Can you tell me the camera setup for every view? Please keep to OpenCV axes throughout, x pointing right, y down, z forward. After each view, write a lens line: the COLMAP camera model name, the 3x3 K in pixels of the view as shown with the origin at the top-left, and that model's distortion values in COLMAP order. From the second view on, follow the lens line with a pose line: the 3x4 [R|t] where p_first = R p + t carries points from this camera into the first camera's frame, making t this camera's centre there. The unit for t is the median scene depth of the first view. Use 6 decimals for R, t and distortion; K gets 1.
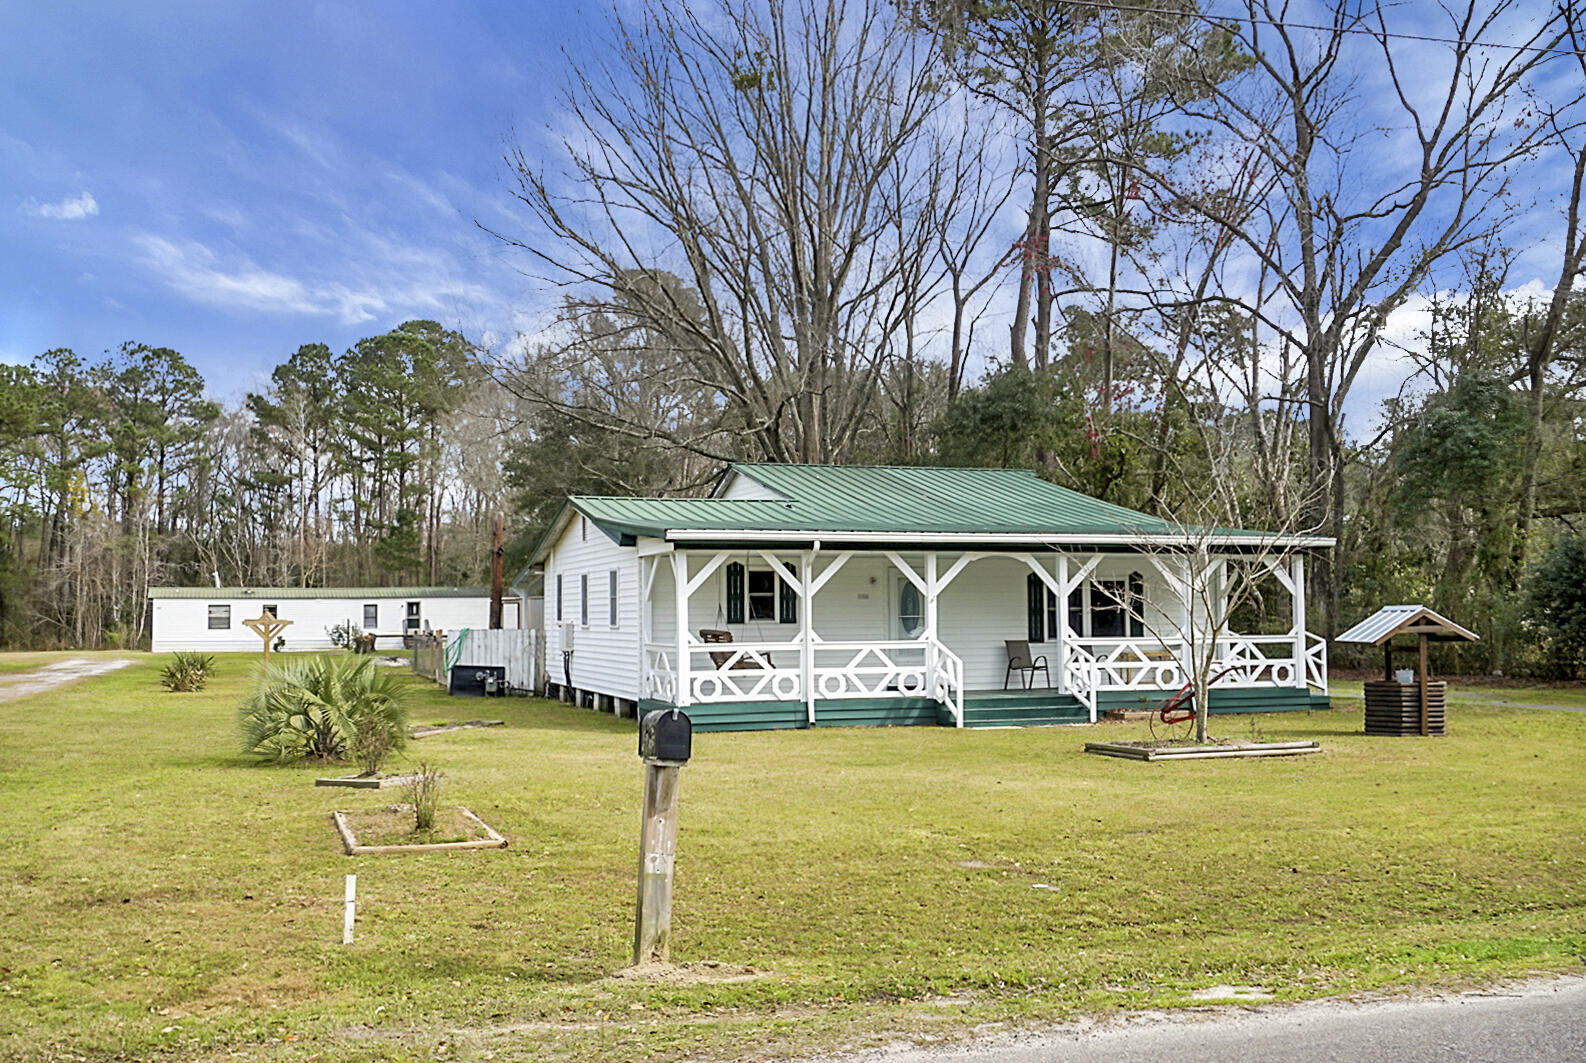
lens RADIAL K [[1581.0, 0, 800.0], [0, 1581.0, 490.0], [0, 0, 1]] dist [-0.010099, -0.011885]
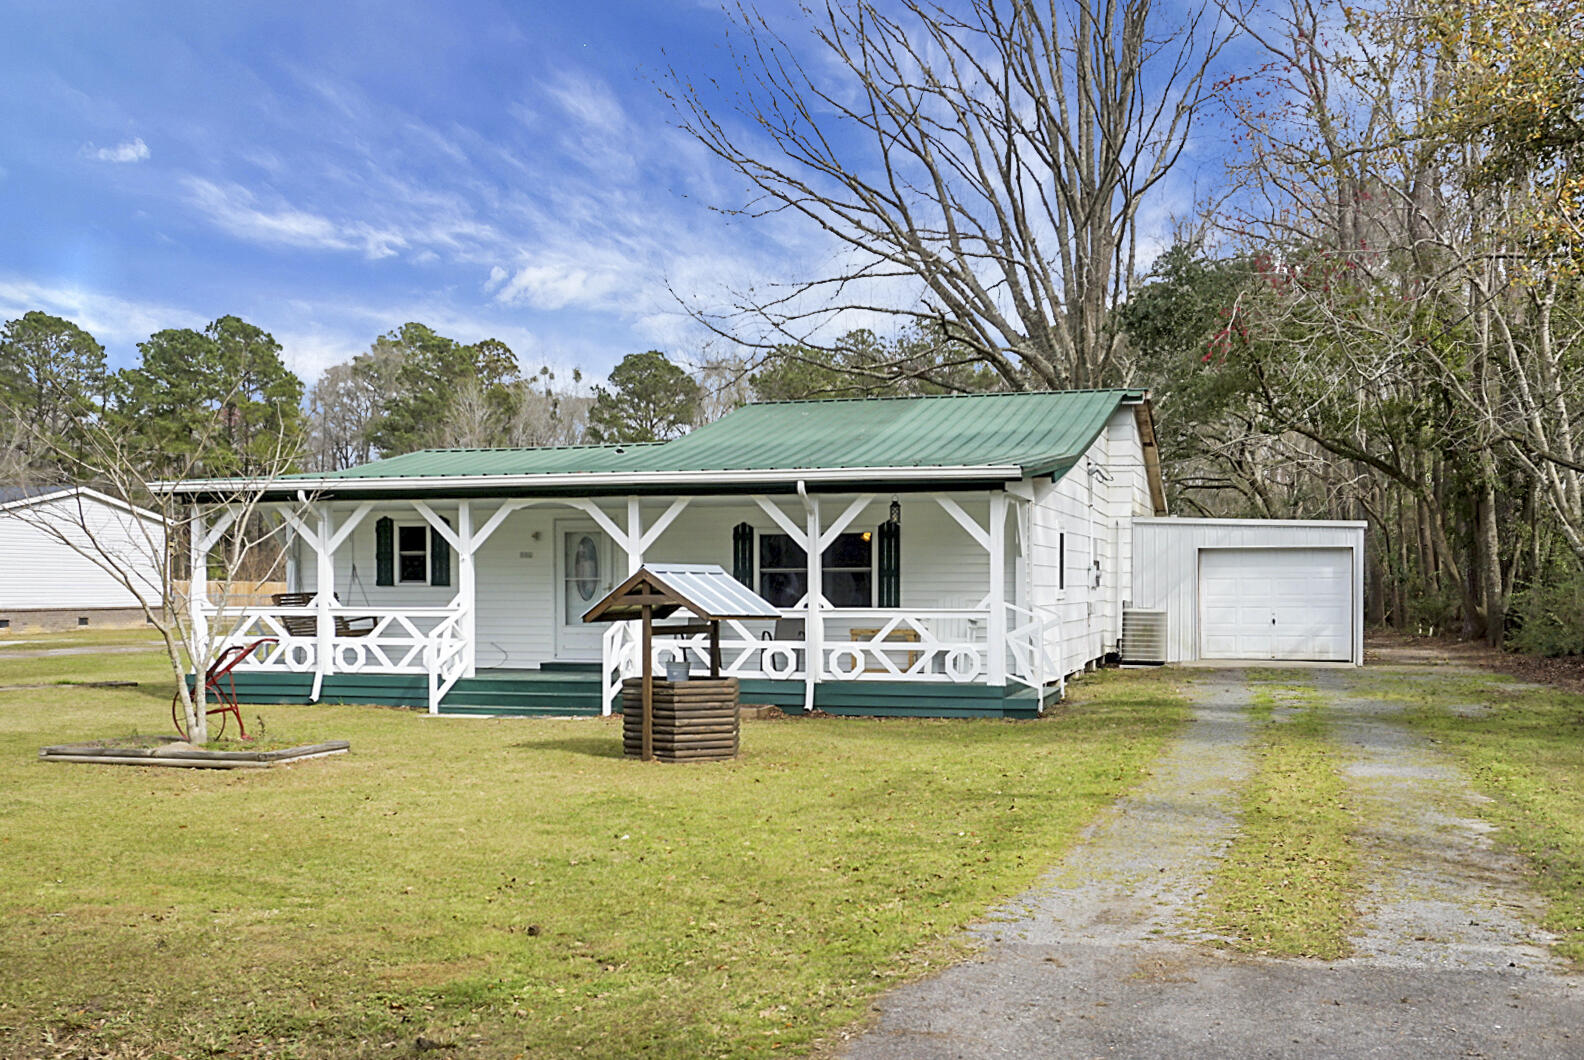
lens RADIAL K [[1575.2, 0, 791.8], [0, 1575.2, 615.4], [0, 0, 1]] dist [-0.003670, -0.006493]
pose [[0.808087, 0.018149, -0.588784, 0.666193], [0.043476, 0.994962, 0.090339, 0.030398], [0.587457, -0.098599, 0.803226, 0.413172]]
